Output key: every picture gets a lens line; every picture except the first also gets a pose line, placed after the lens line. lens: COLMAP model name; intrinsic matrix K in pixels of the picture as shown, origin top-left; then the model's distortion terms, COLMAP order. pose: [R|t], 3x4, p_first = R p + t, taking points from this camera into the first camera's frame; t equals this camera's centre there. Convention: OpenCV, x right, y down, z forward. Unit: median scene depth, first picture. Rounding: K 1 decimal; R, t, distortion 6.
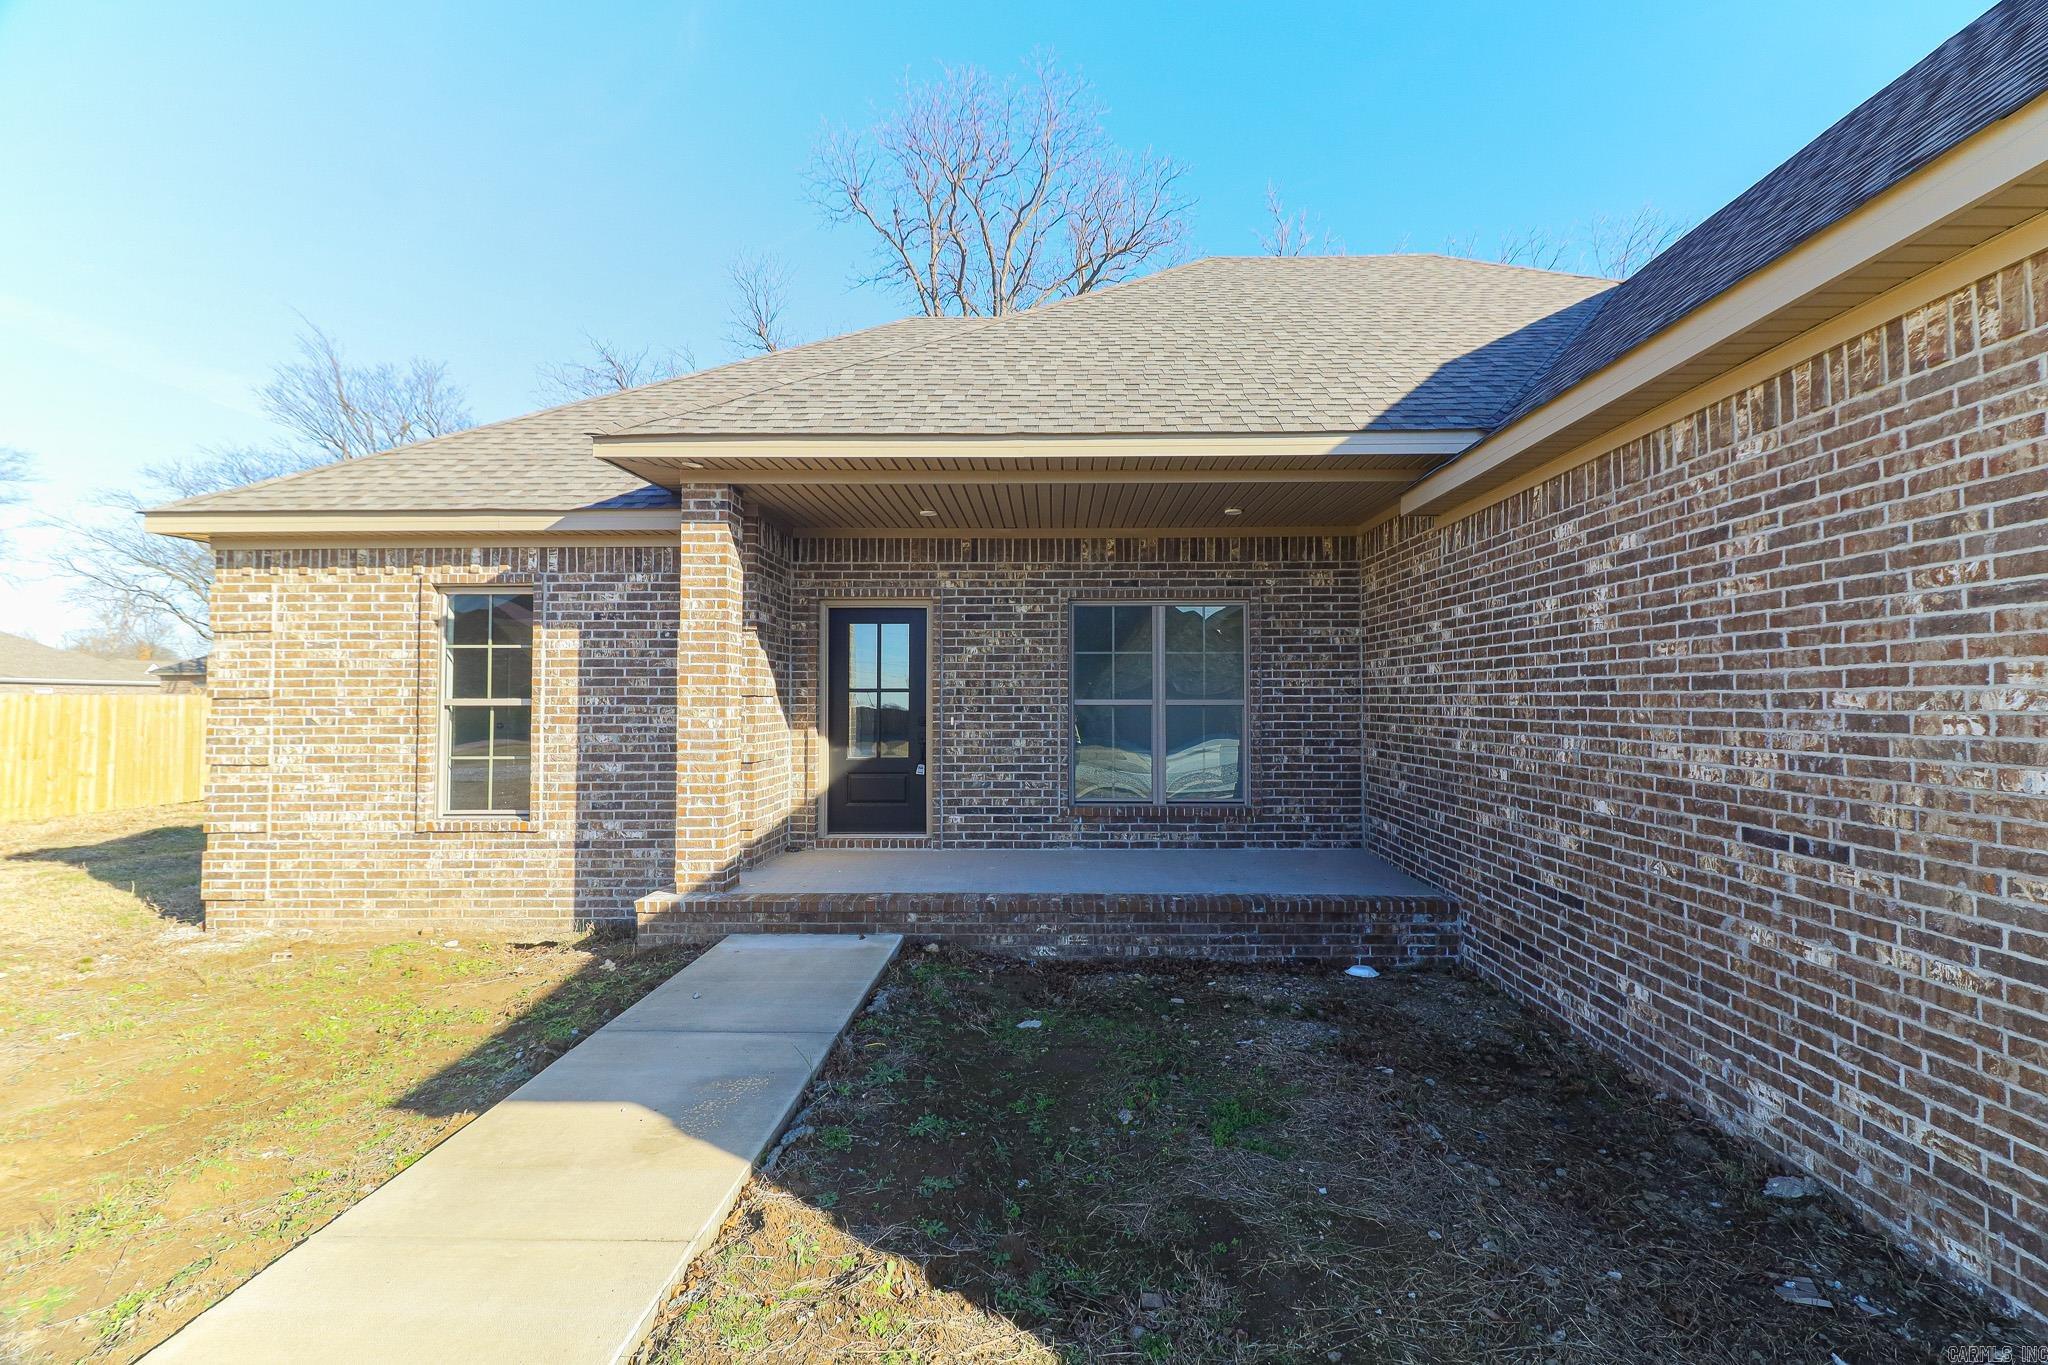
lens RADIAL K [[952.7, 0, 1029.9], [0, 952.7, 675.7], [0, 0, 1]] dist [0.014269, -0.009940]
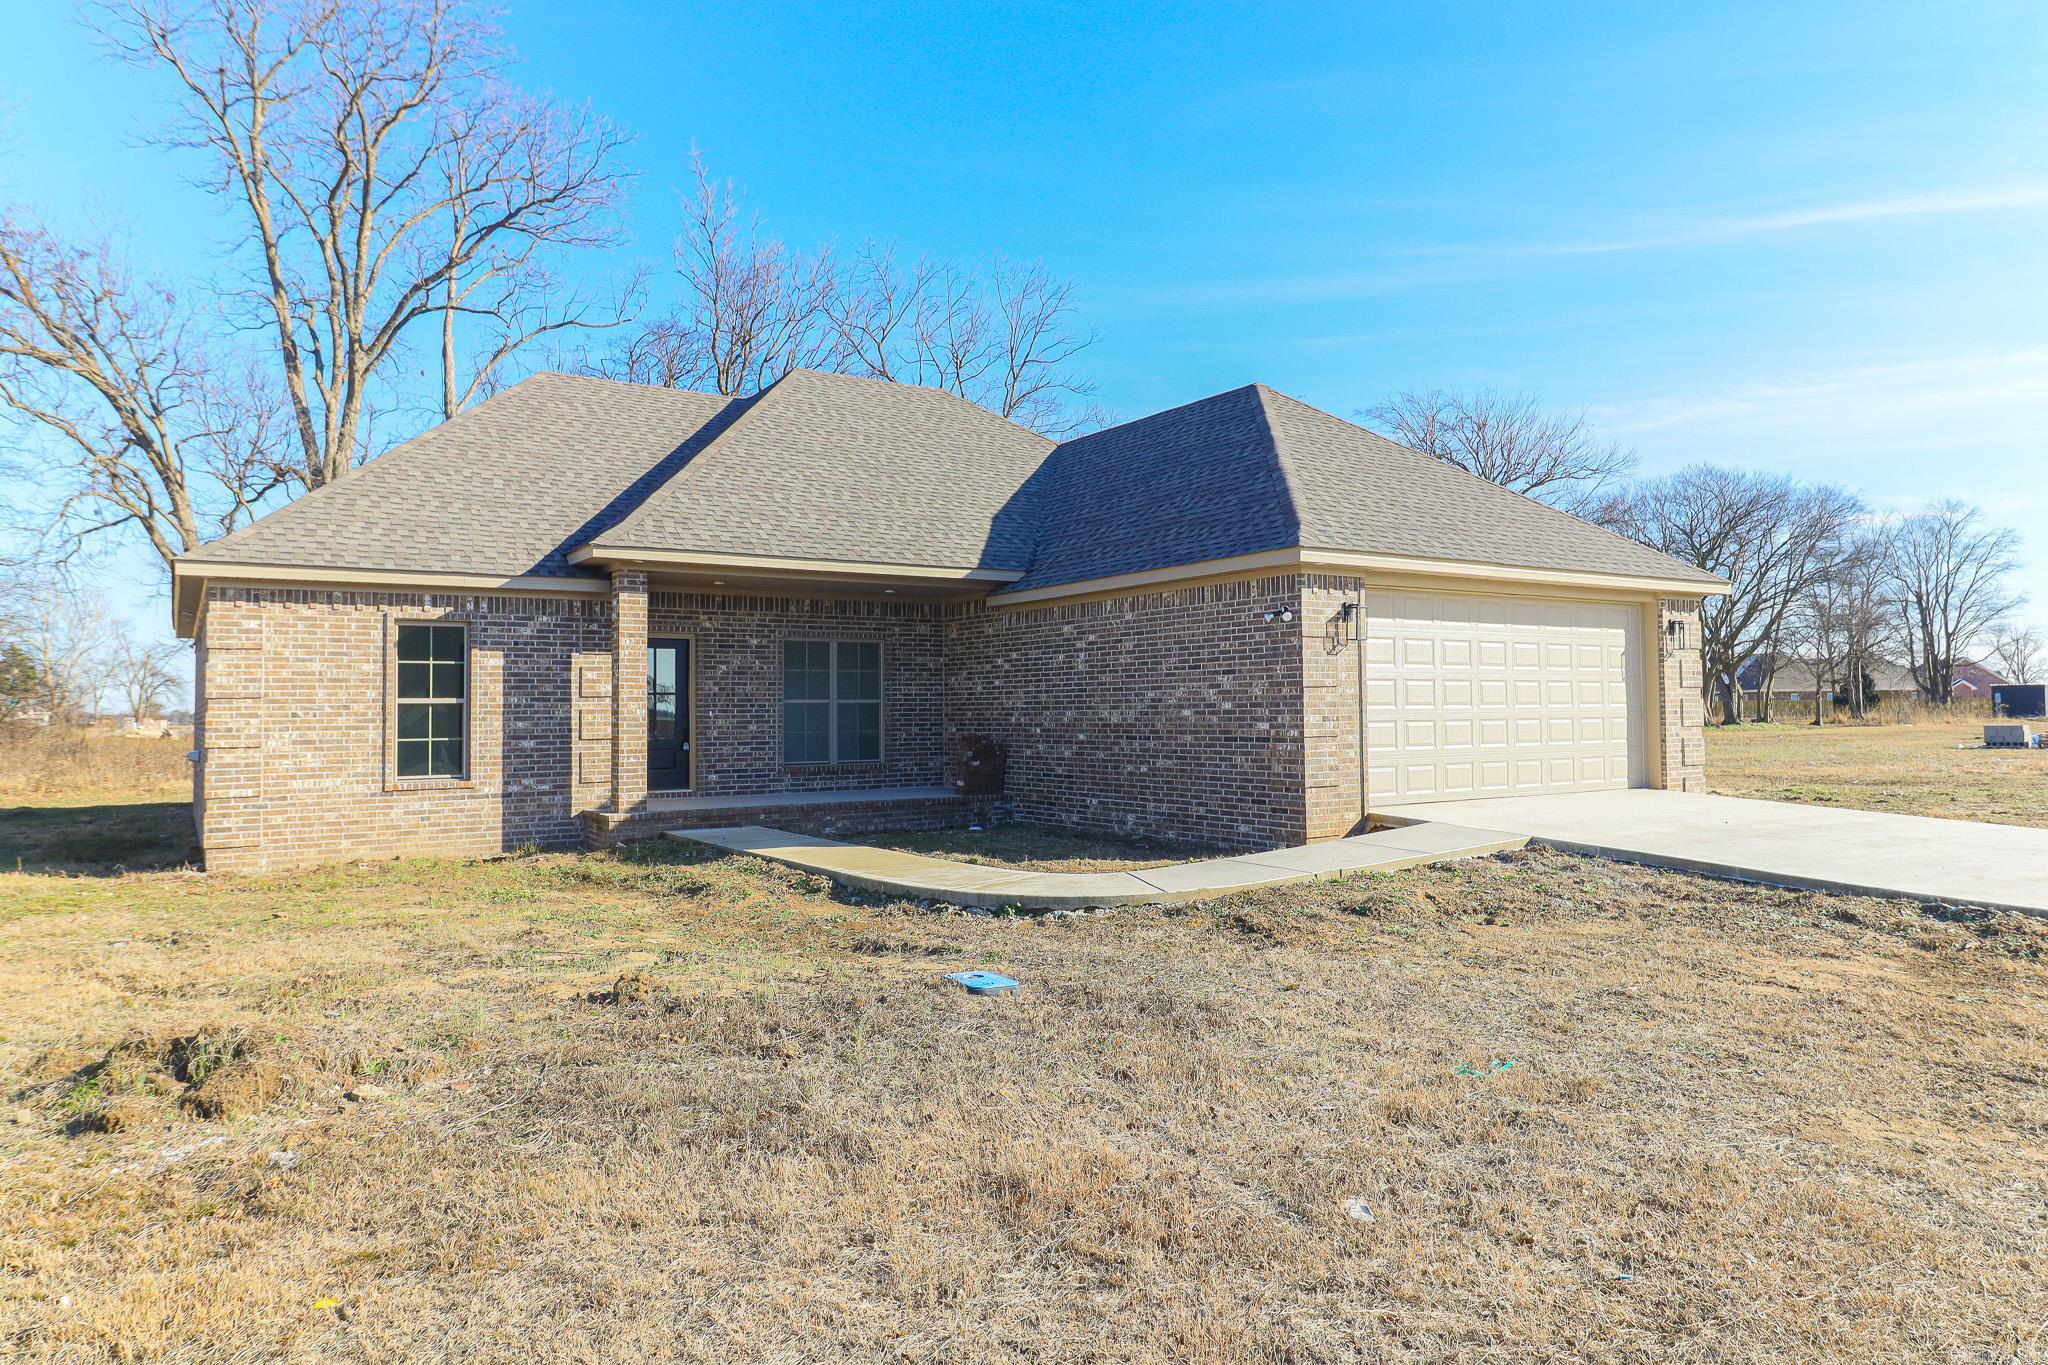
lens RADIAL K [[1340.2, 0, 1024.5], [0, 1340.2, 685.7], [0, 0, 1]] dist [0.000501, 0.000136]
pose [[0.832649, 0.004901, 0.553779, -0.949158], [-0.006772, 0.999976, 0.001333, -0.003969], [-0.553759, -0.004860, 0.832663, -1.194773]]
